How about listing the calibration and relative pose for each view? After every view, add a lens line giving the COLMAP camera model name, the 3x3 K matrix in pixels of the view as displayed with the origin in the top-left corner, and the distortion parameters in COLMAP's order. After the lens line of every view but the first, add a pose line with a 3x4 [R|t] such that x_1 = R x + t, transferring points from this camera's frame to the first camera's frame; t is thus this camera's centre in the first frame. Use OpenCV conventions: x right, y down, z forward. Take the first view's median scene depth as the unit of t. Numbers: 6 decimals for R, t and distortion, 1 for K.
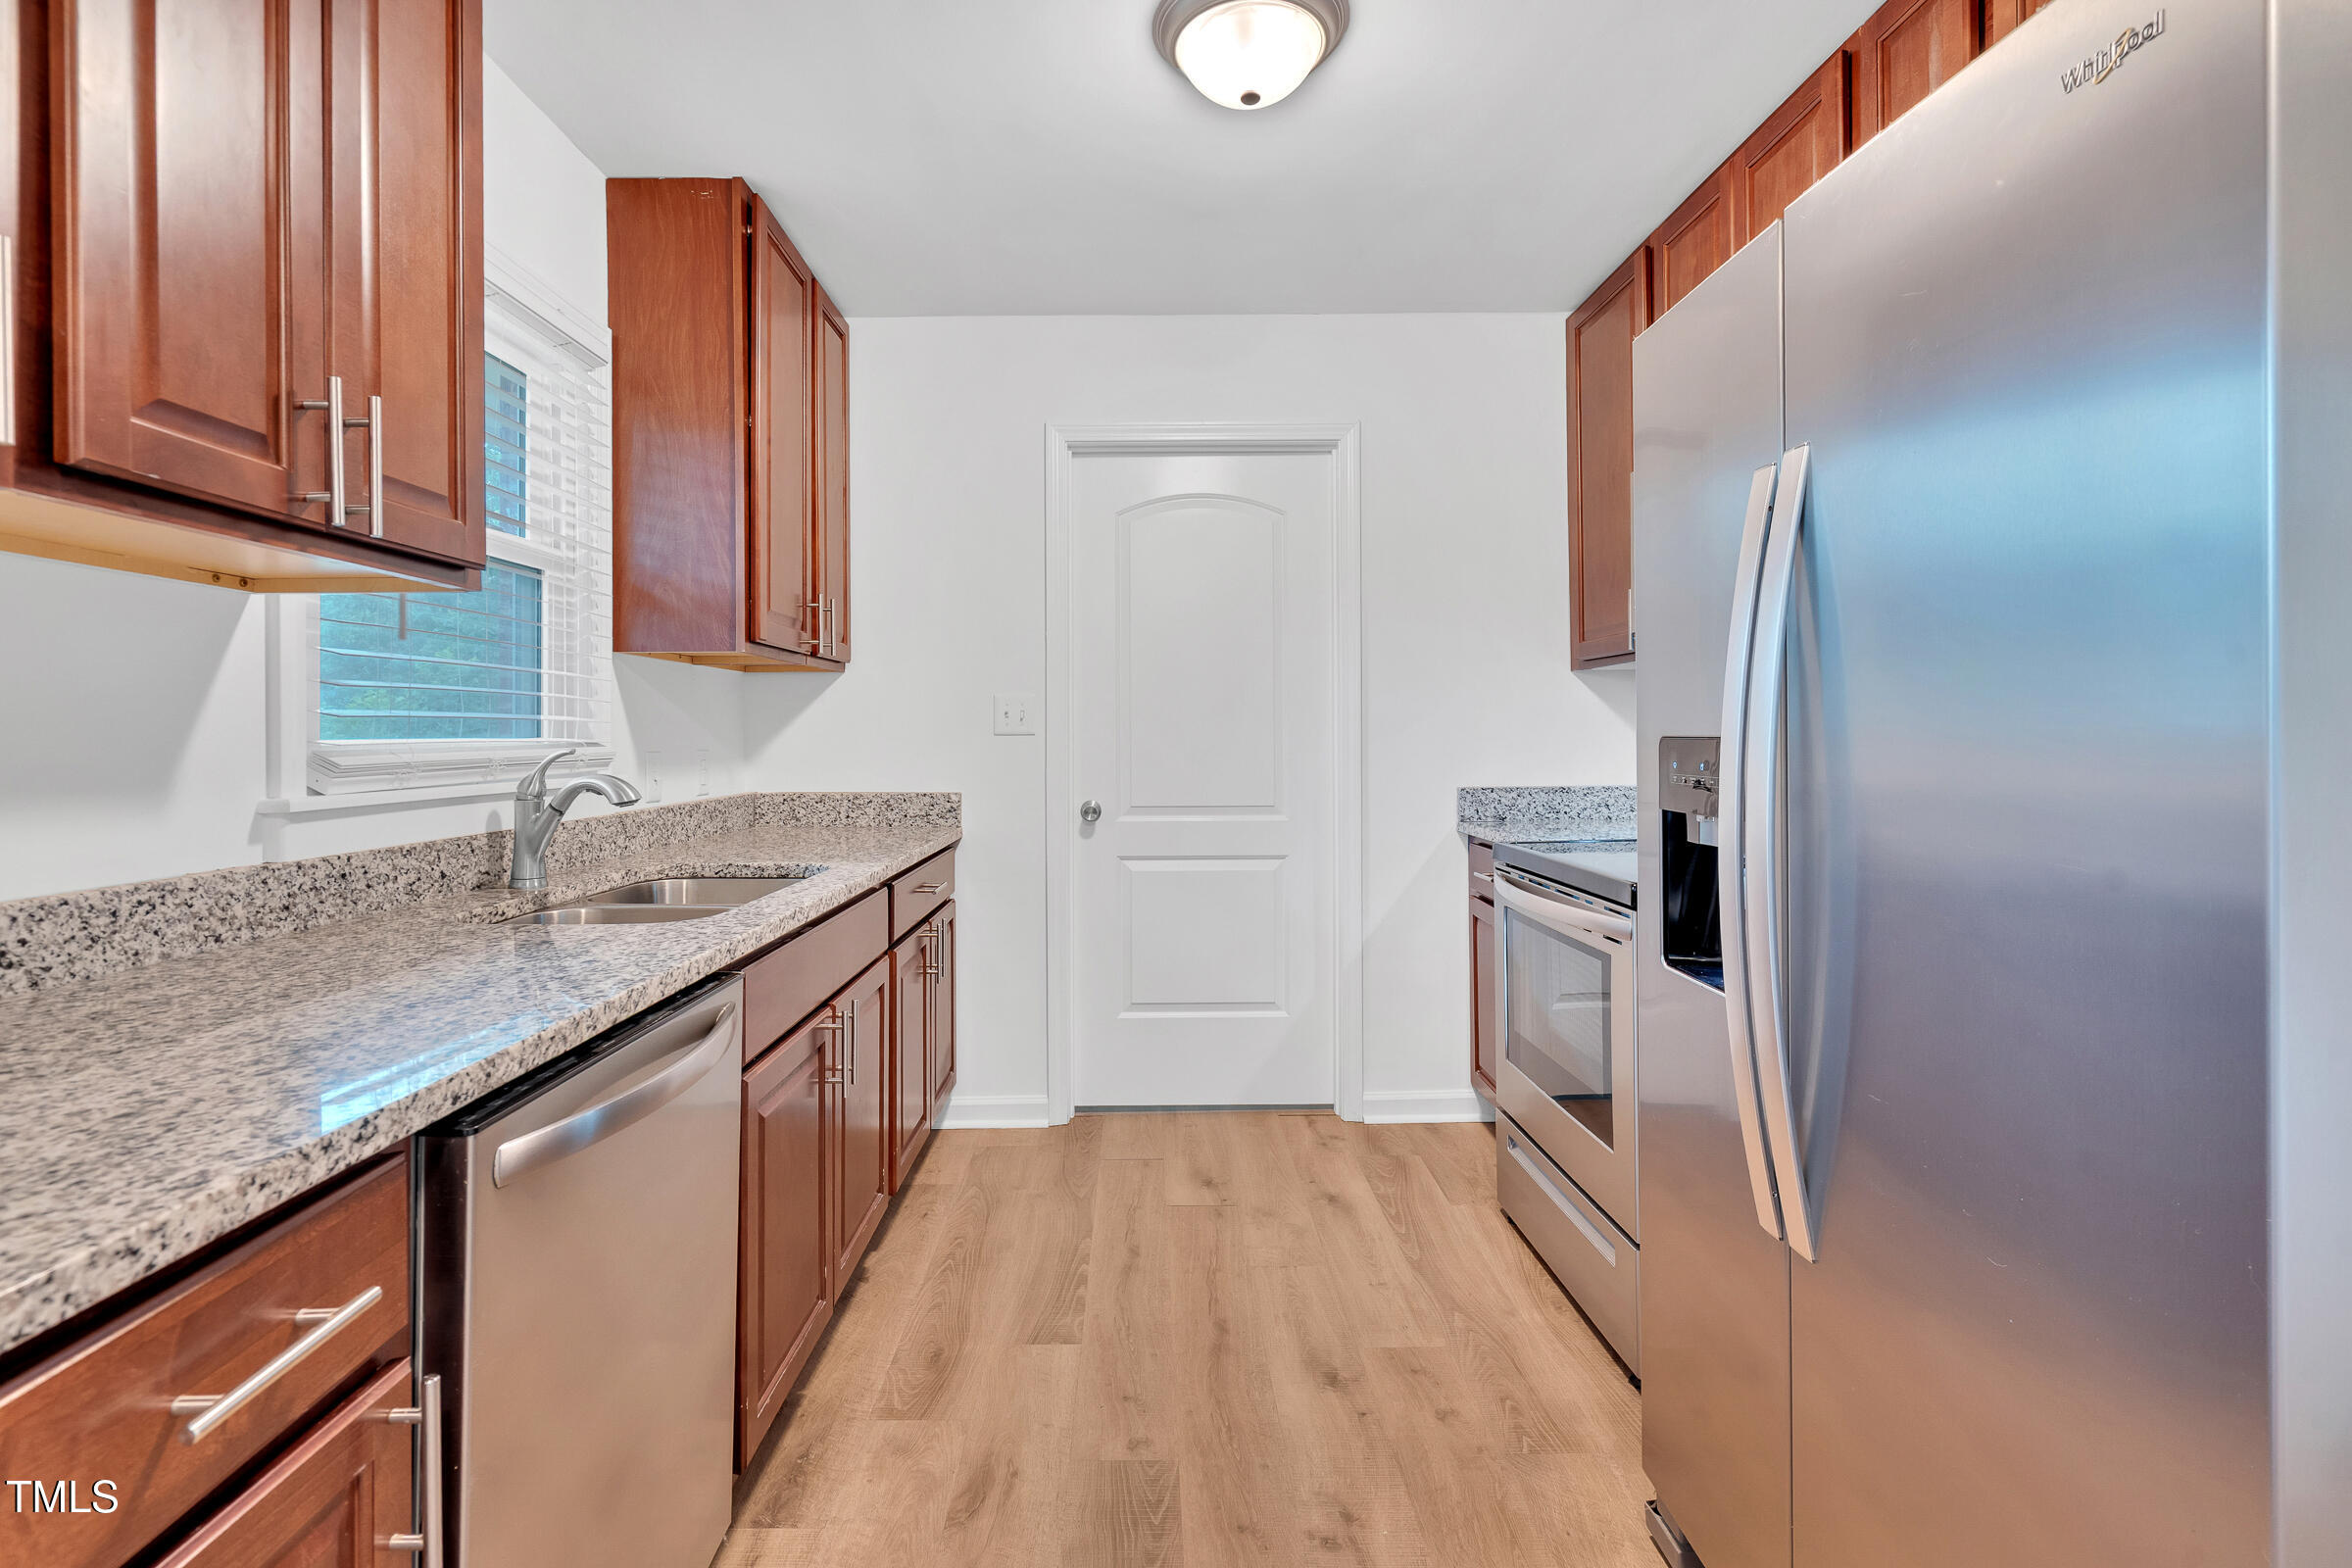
lens RADIAL K [[1108.6, 0, 1144.0], [0, 1108.6, 738.5], [0, 0, 1]] dist [-0.002543, 0.000508]
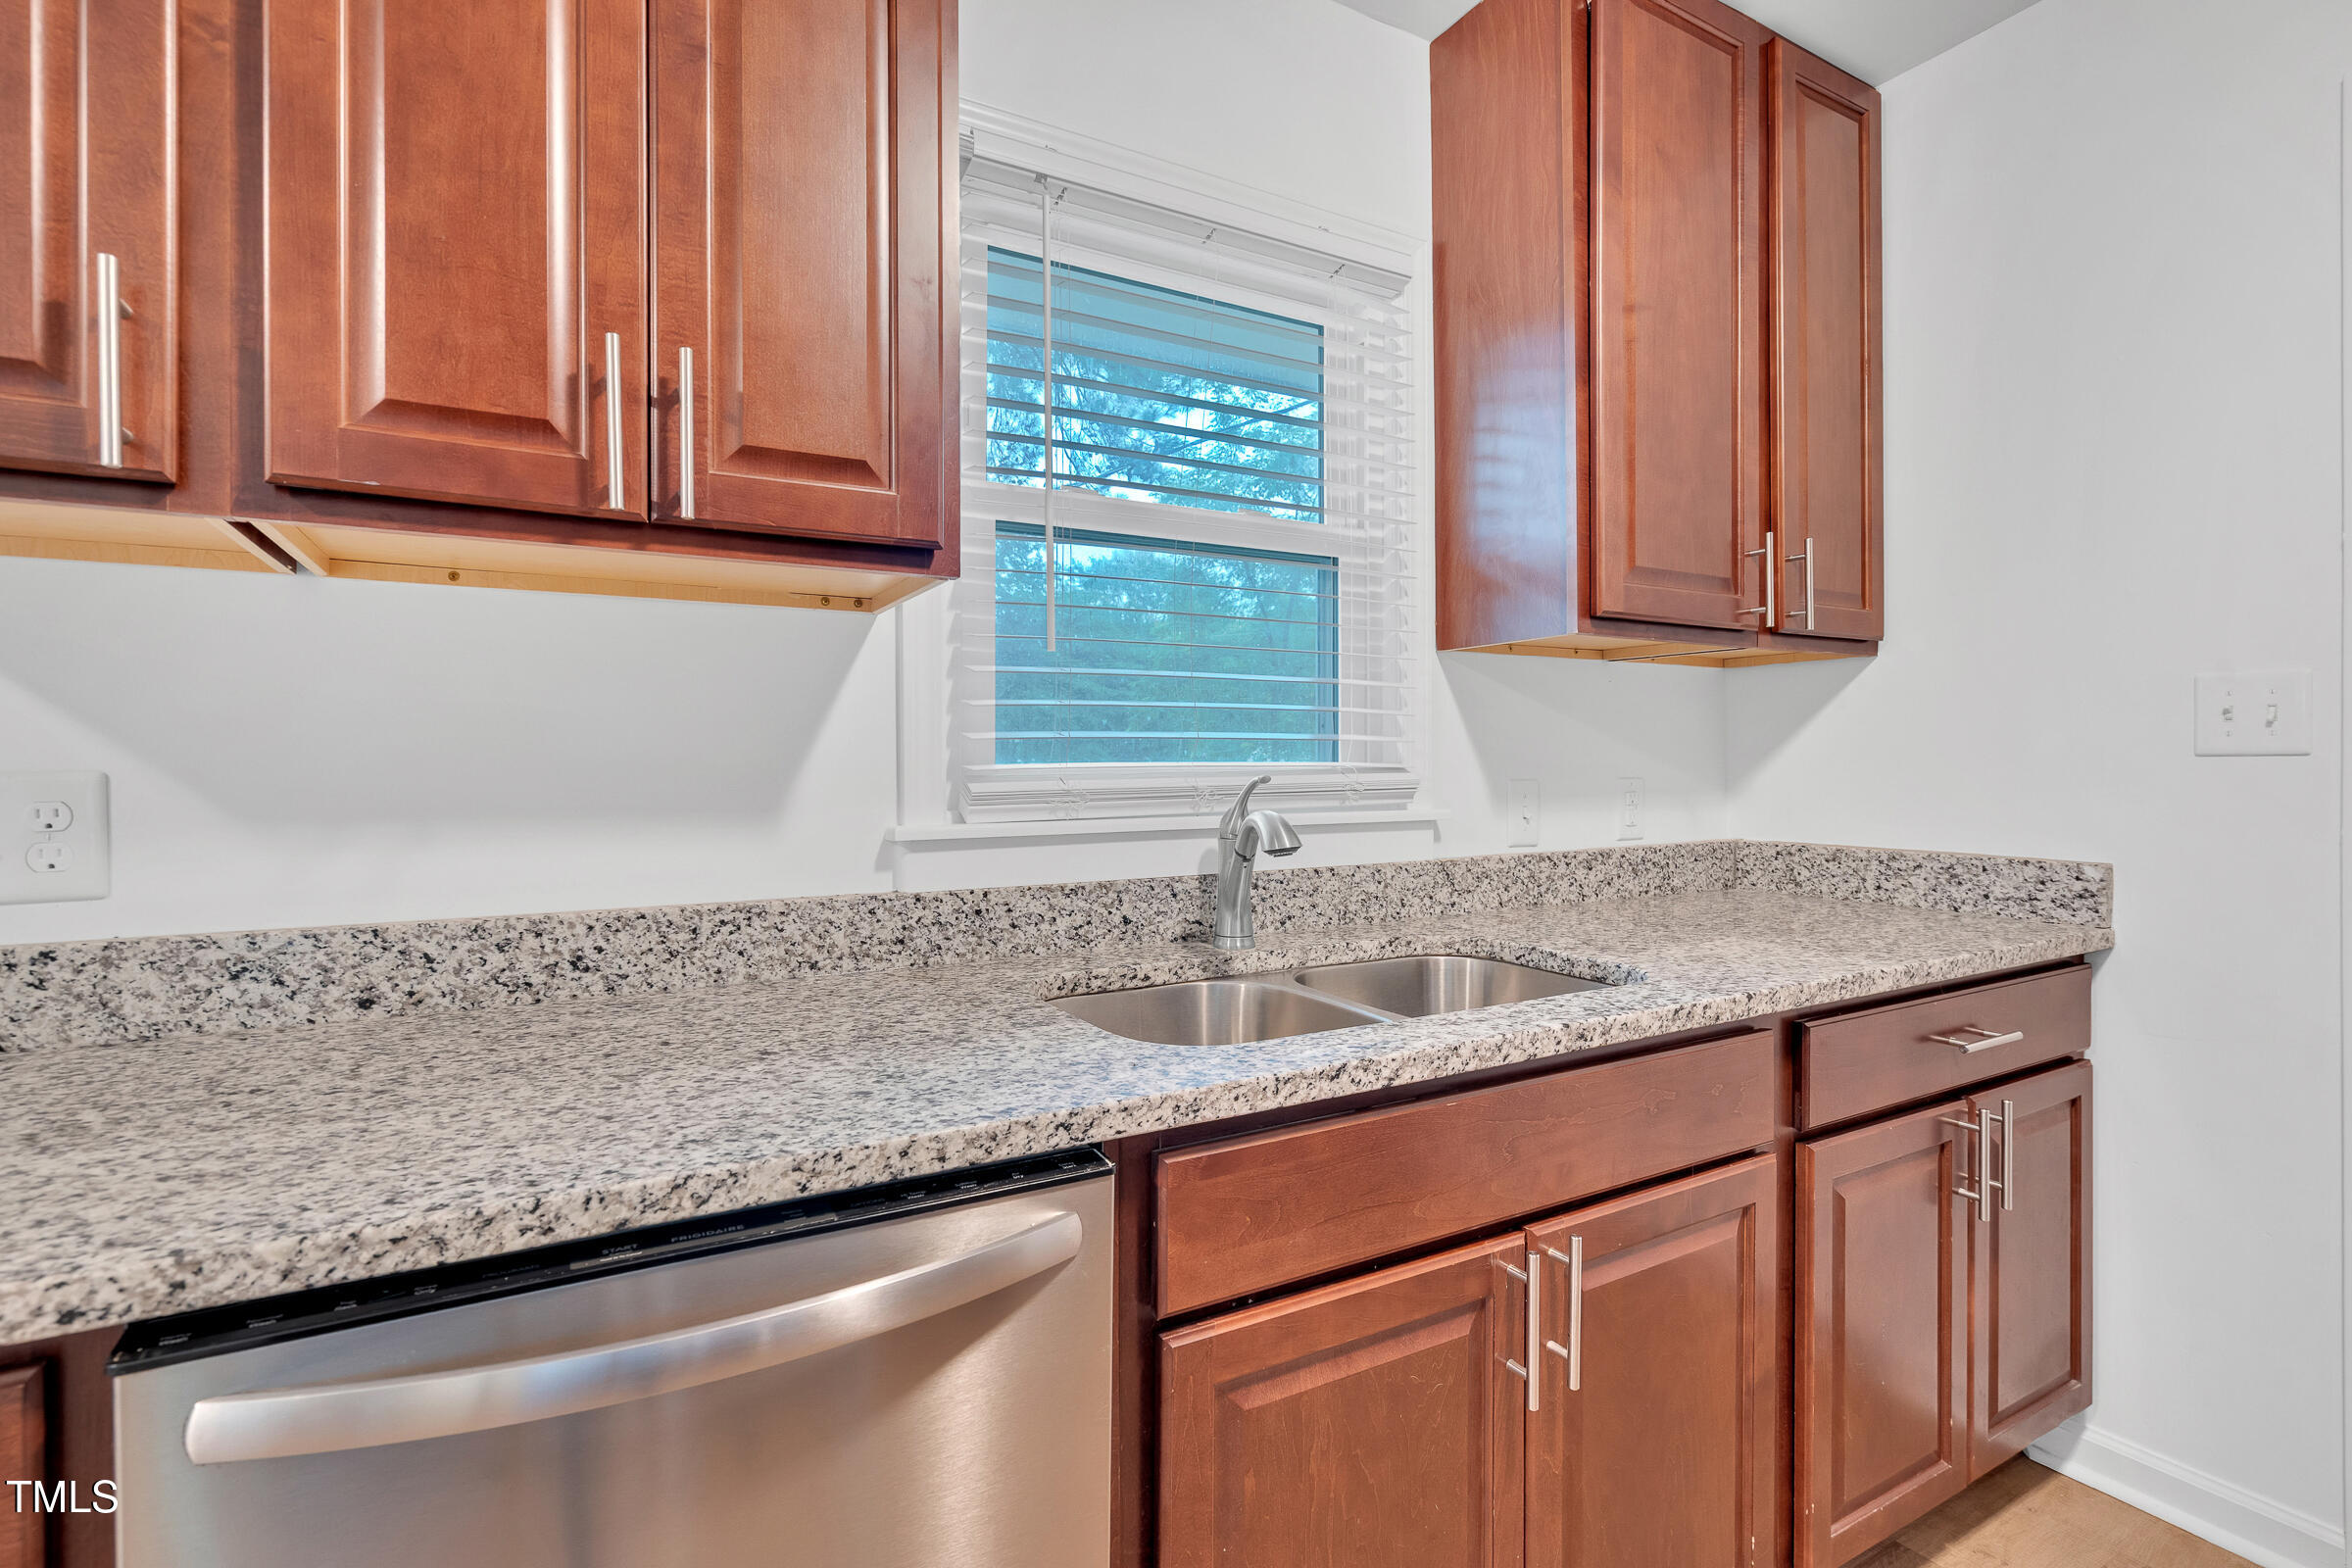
lens RADIAL K [[1074.1, 0, 1172.5], [0, 1074.1, 769.8], [0, 0, 1]] dist [-0.004081, 0.000394]
pose [[0.481918, 0.005491, -0.876199, 0.126835], [0.000855, 0.999977, 0.006737, -0.000239], [0.876216, -0.003996, 0.481902, 0.660787]]
